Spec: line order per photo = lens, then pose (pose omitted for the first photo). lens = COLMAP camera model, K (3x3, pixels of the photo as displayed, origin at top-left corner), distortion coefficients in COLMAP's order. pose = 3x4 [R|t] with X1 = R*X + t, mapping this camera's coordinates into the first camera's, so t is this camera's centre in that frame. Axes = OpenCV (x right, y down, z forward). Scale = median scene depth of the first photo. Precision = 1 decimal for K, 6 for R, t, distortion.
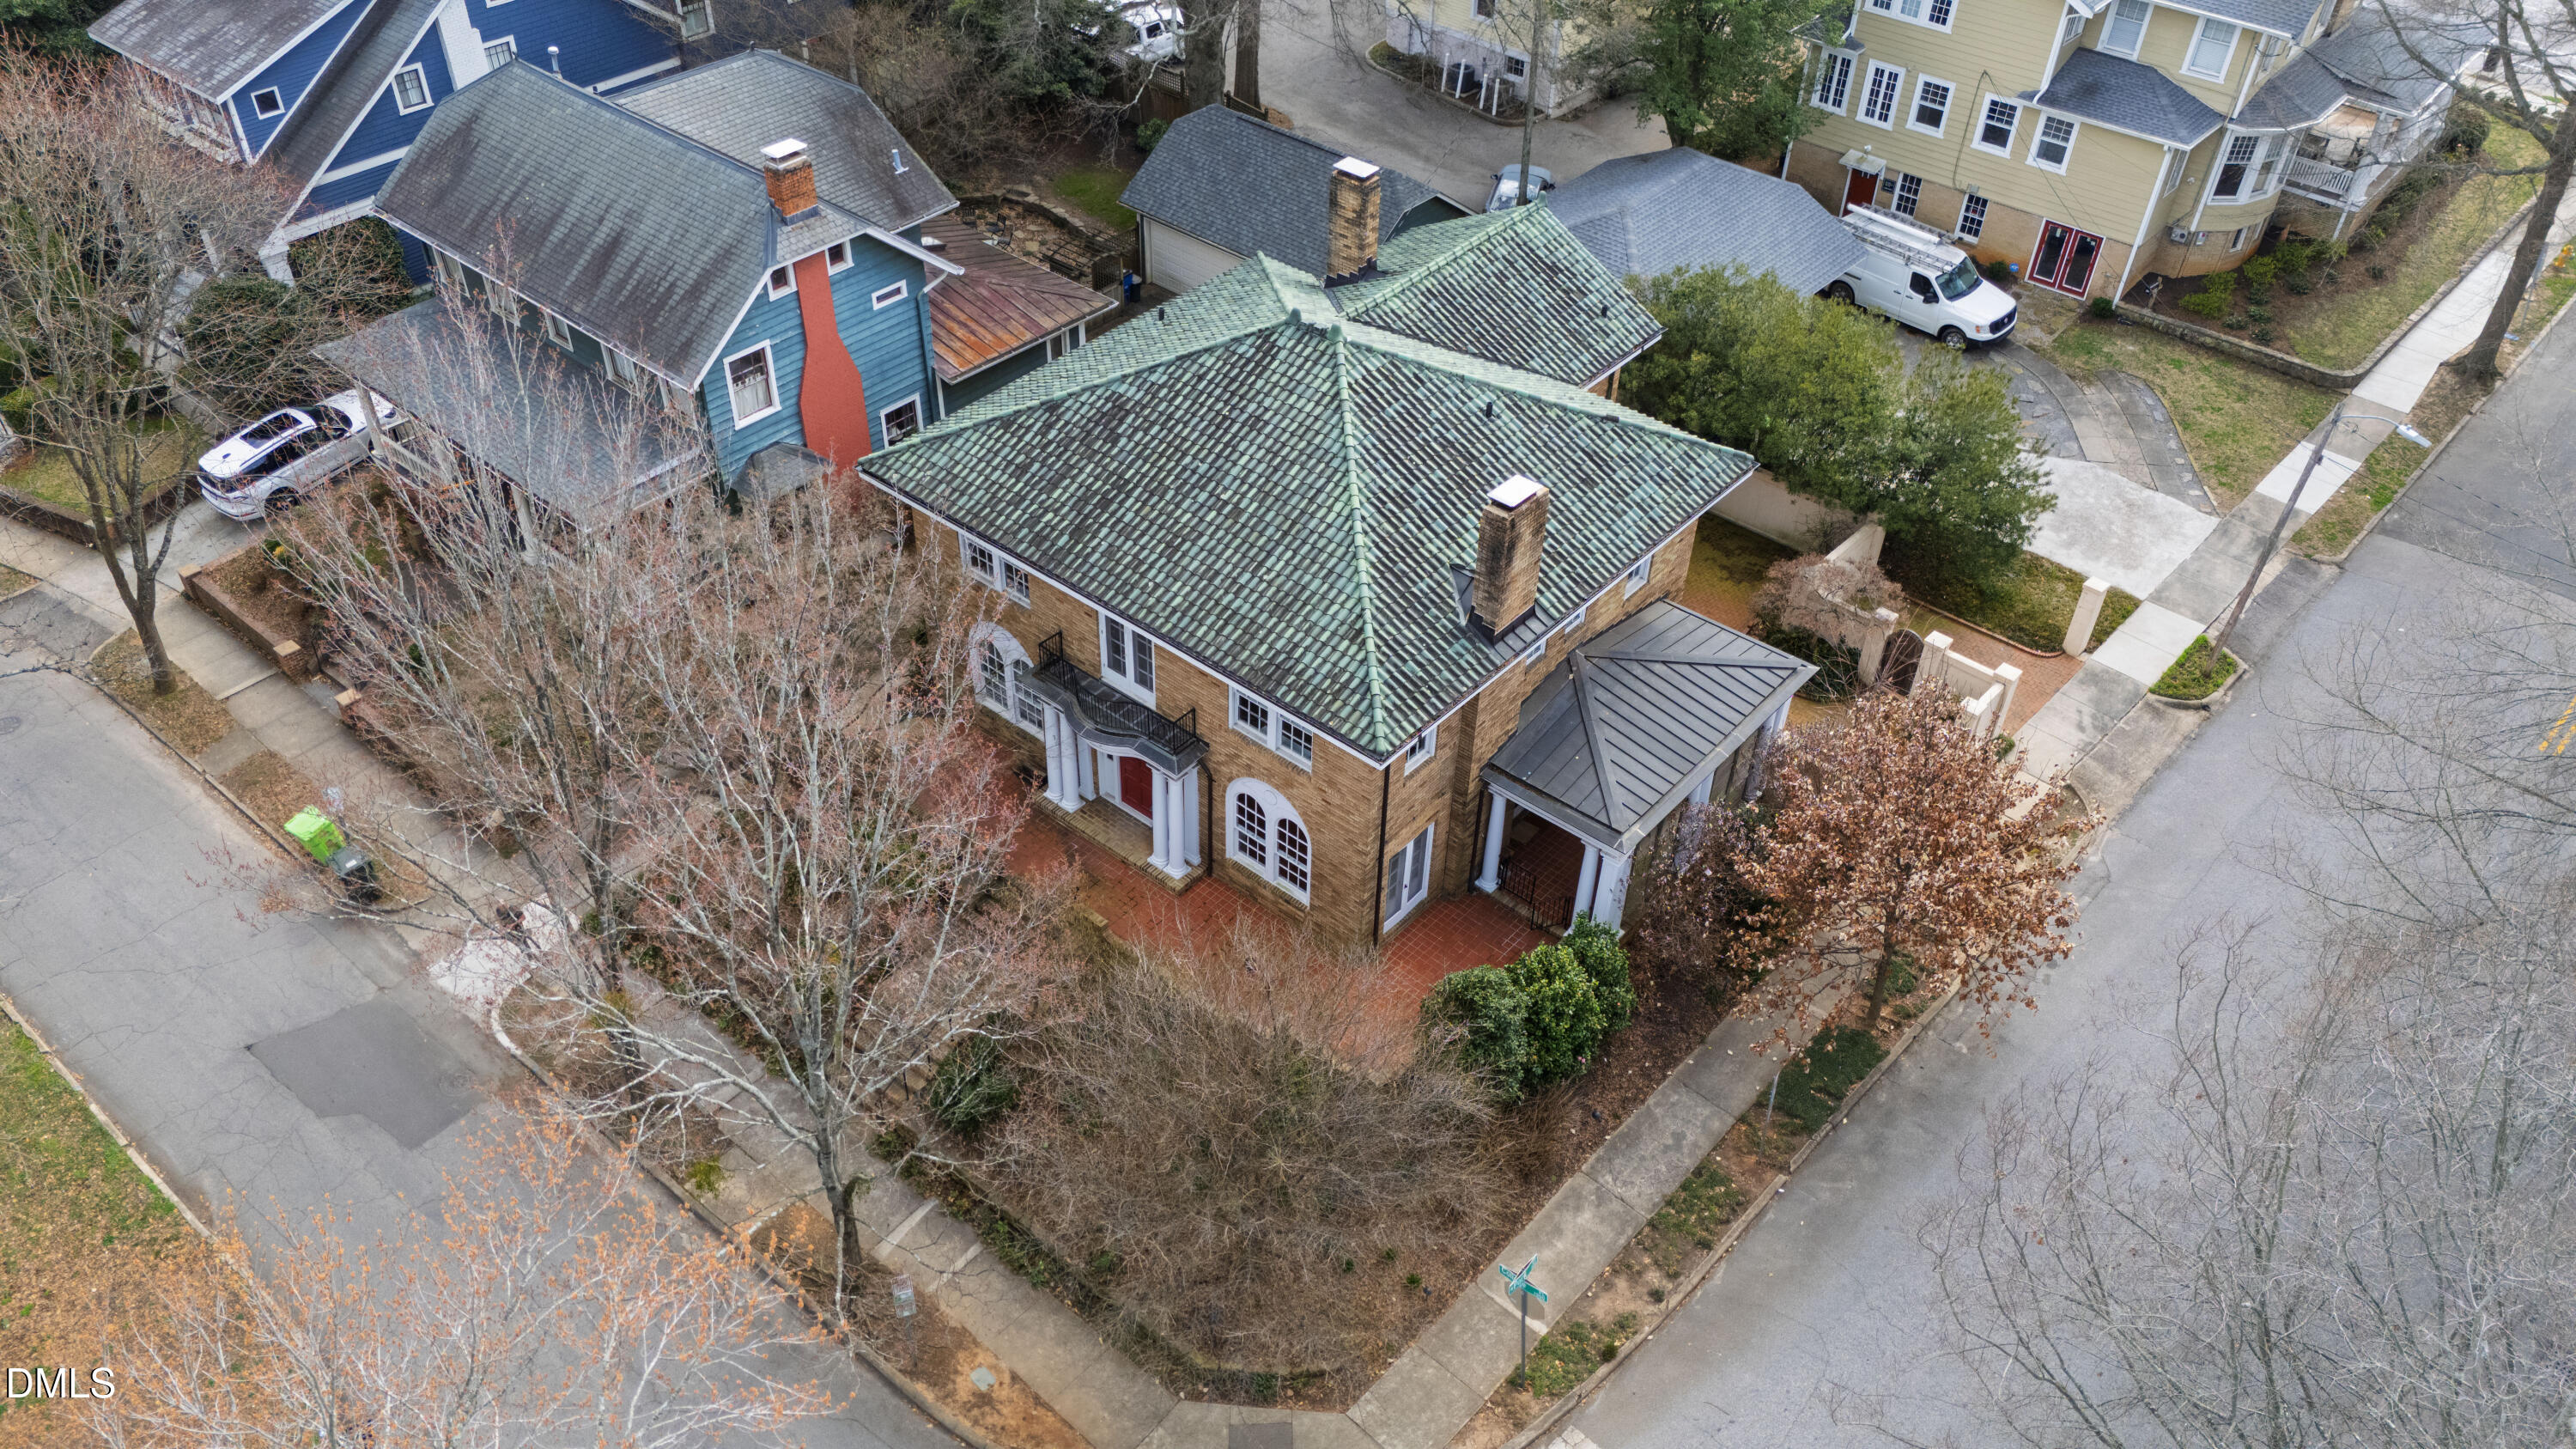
lens RADIAL K [[1872.6, 0, 1277.4], [0, 1872.6, 733.0], [0, 0, 1]] dist [0.093387, -0.105596]
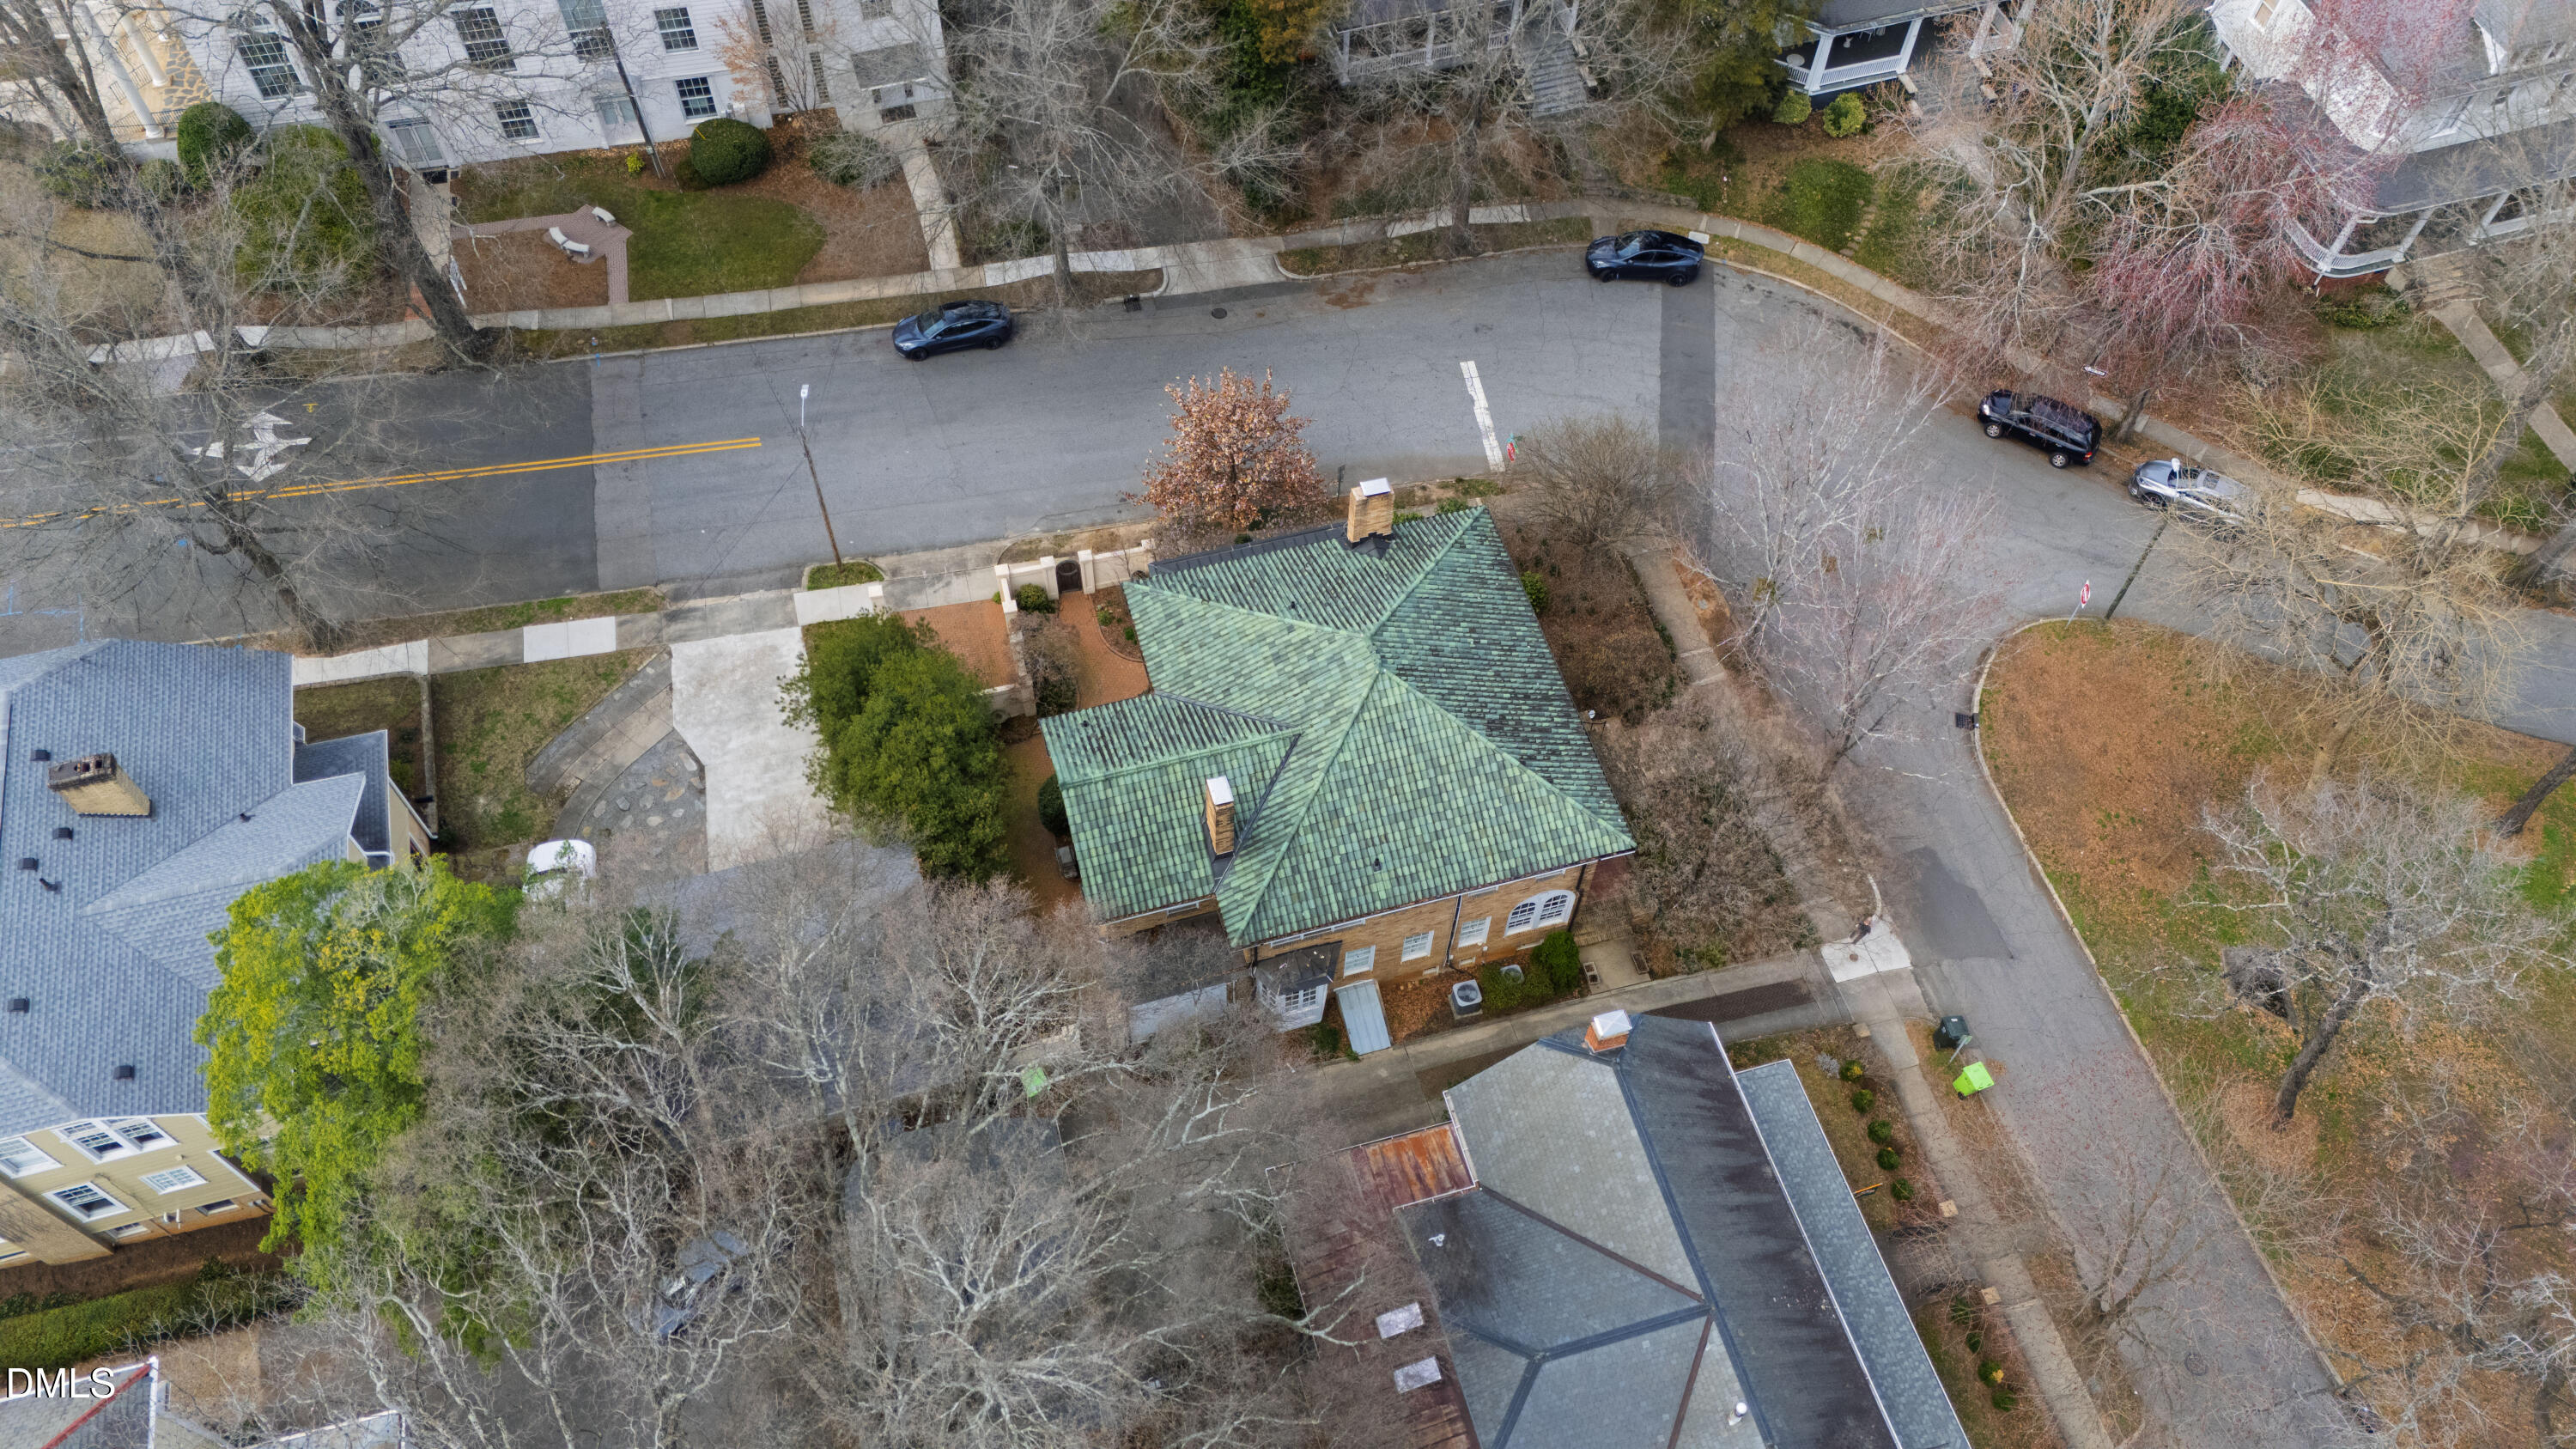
lens RADIAL K [[1890.1, 0, 1282.1], [0, 1890.1, 732.3], [0, 0, 1]] dist [0.073905, -0.069815]
pose [[-0.832842, -0.483300, 0.269806, -0.370931], [0.328777, -0.039806, 0.943568, -1.719975], [-0.445287, 0.874549, 0.192050, 0.808564]]
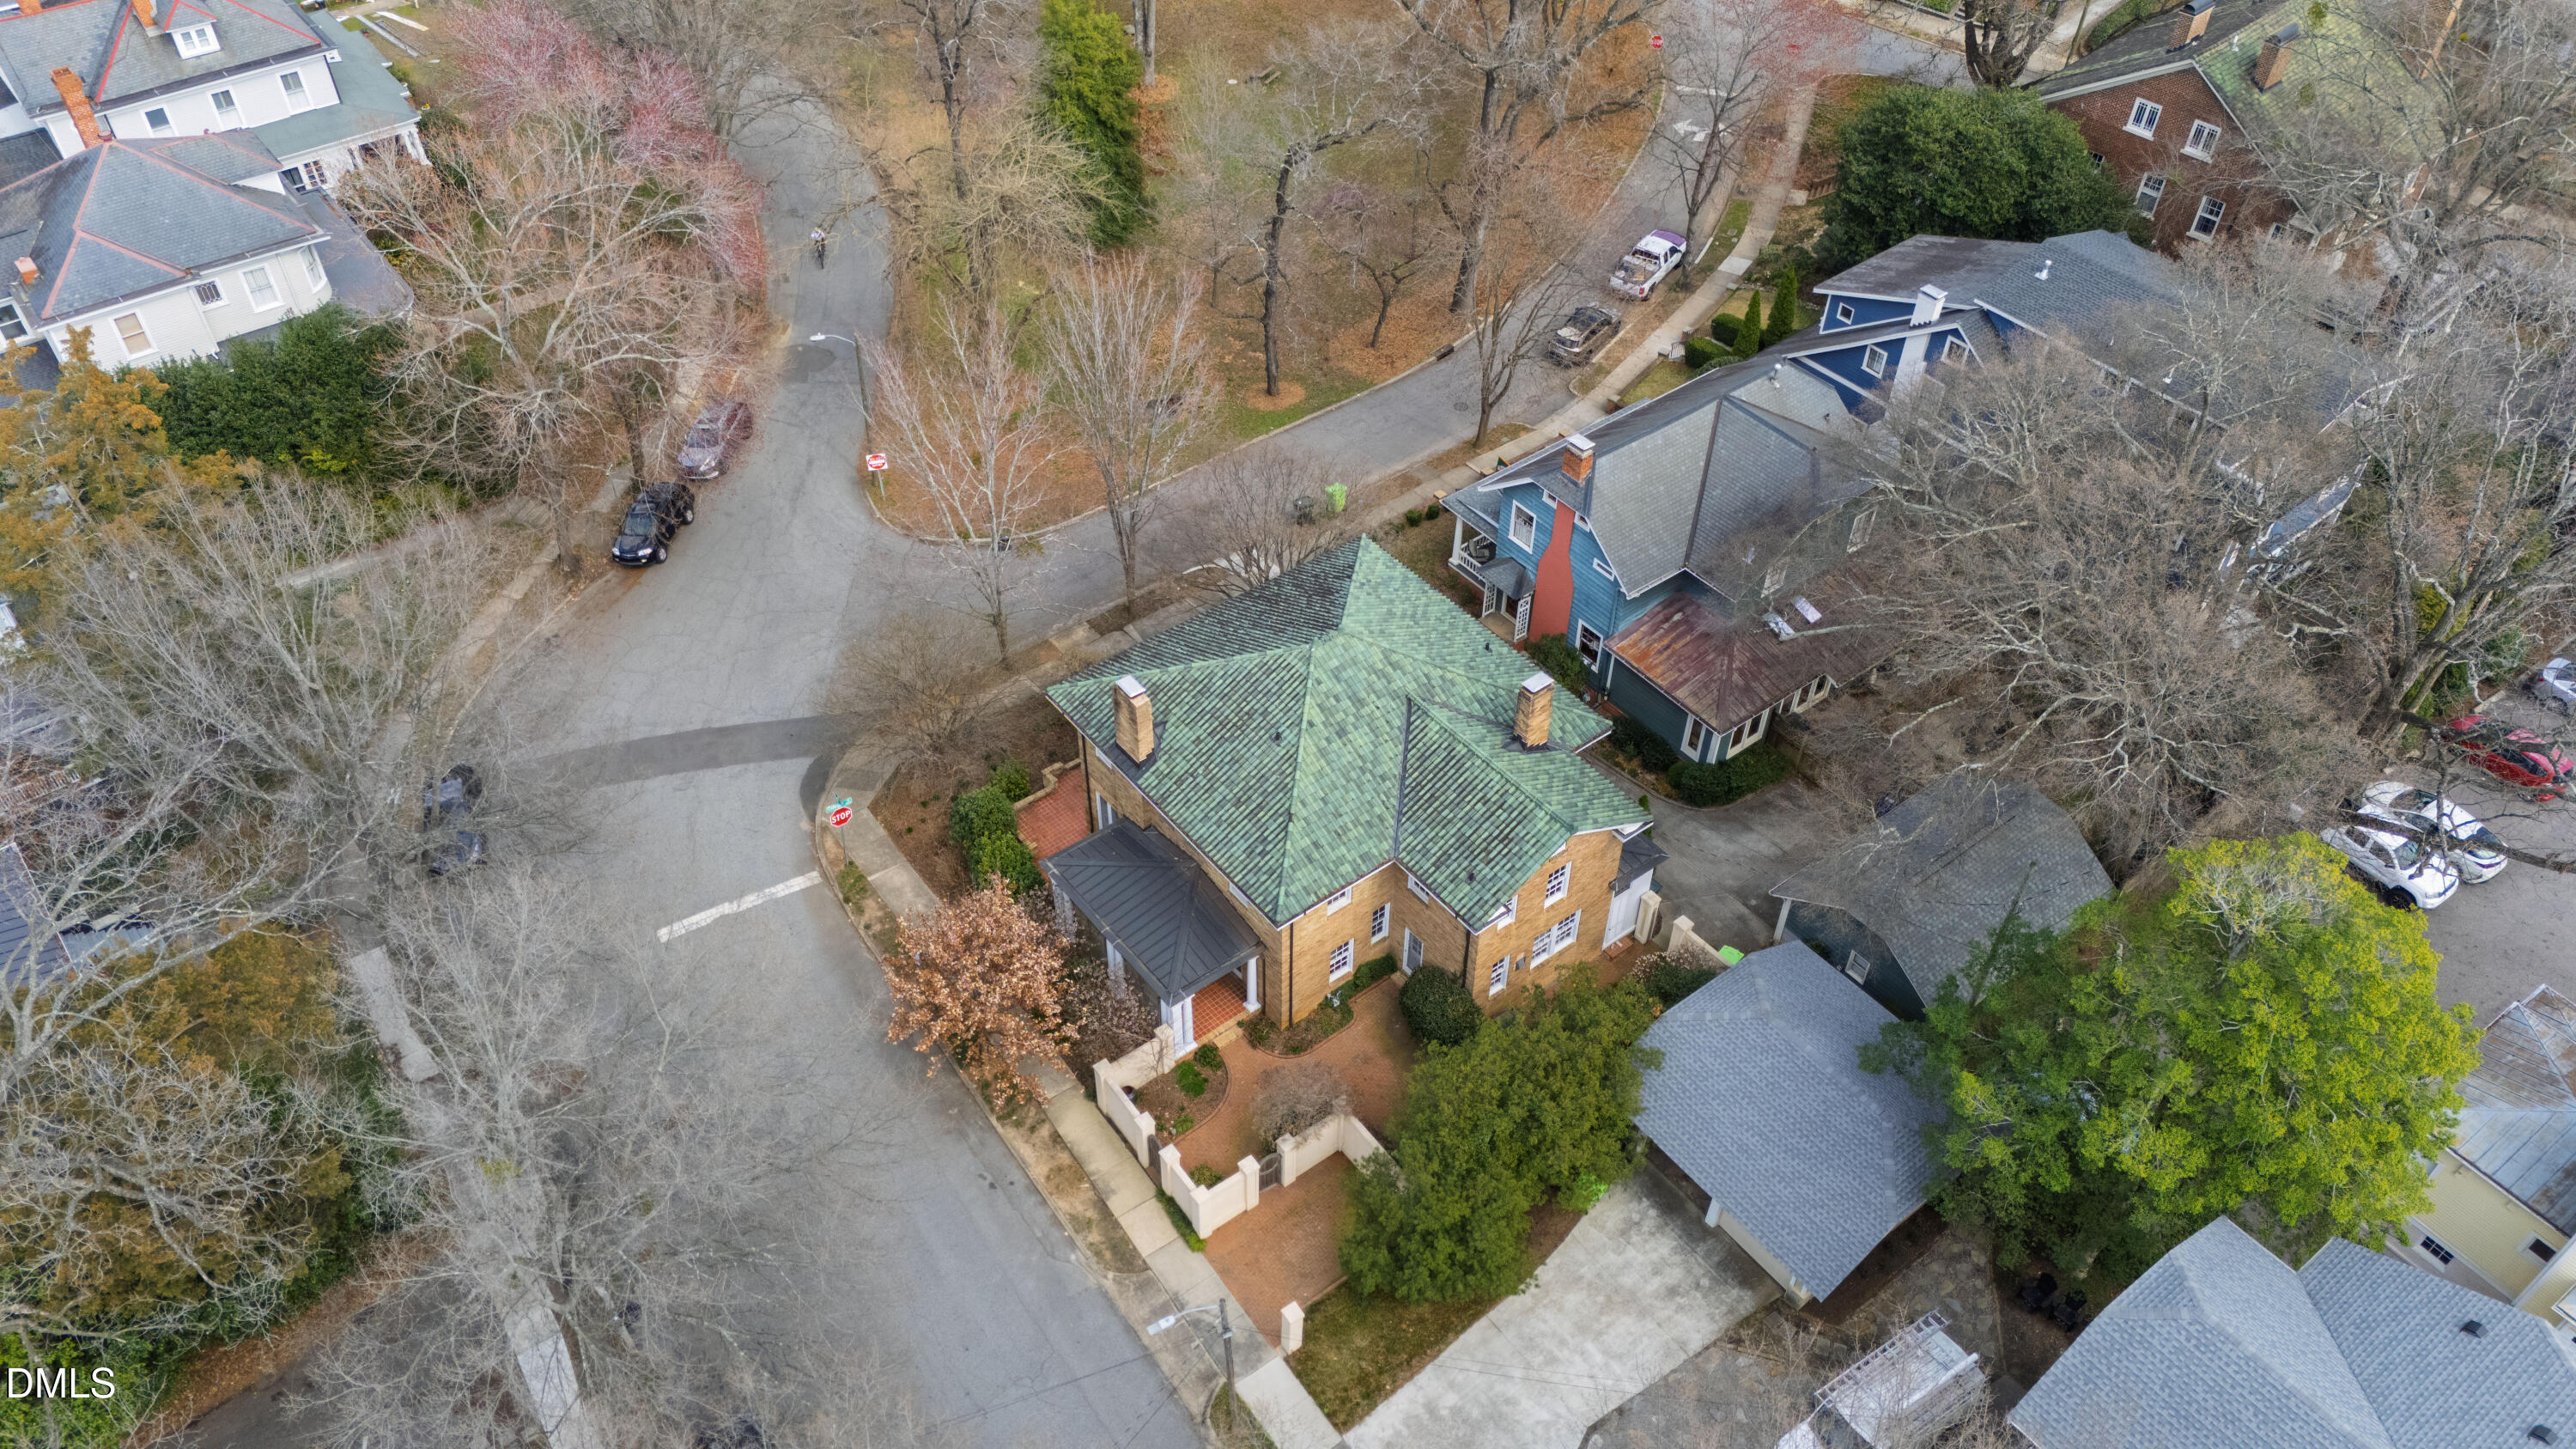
lens RADIAL K [[1890.1, 0, 1282.1], [0, 1890.1, 732.3], [0, 0, 1]] dist [0.073905, -0.069815]
pose [[-0.203147, 0.670315, -0.713729, 1.257781], [-0.641878, 0.459284, 0.614044, -1.167948], [0.739407, 0.582868, 0.336959, 0.480699]]
